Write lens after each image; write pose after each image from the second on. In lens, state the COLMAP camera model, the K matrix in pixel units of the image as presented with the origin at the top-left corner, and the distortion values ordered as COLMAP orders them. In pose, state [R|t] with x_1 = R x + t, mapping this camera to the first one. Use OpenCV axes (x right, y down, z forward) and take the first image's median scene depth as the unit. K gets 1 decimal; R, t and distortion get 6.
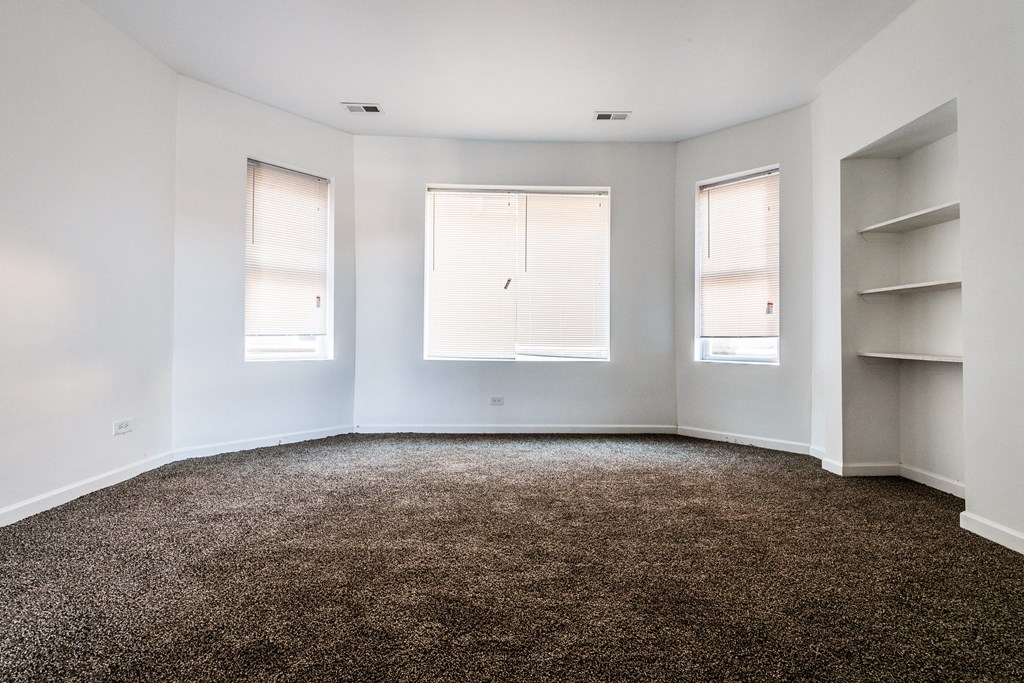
lens RADIAL K [[419.8, 0, 513.7], [0, 419.8, 340.4], [0, 0, 1]] dist [0.001066, -0.001915]
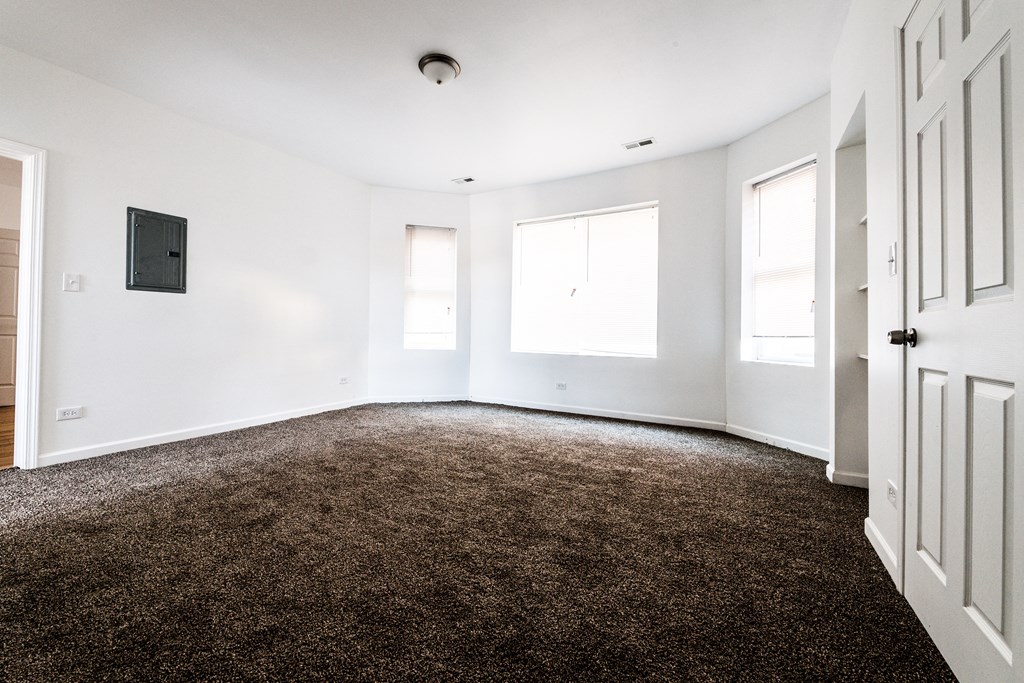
lens RADIAL K [[419.8, 0, 509.7], [0, 419.8, 342.7], [0, 0, 1]] dist [0.001066, -0.001915]
pose [[0.844528, 0.016115, -0.535269, 0.534468], [-0.013146, 0.999870, 0.009361, 0.004868], [0.535350, -0.000870, 0.844630, -0.156294]]
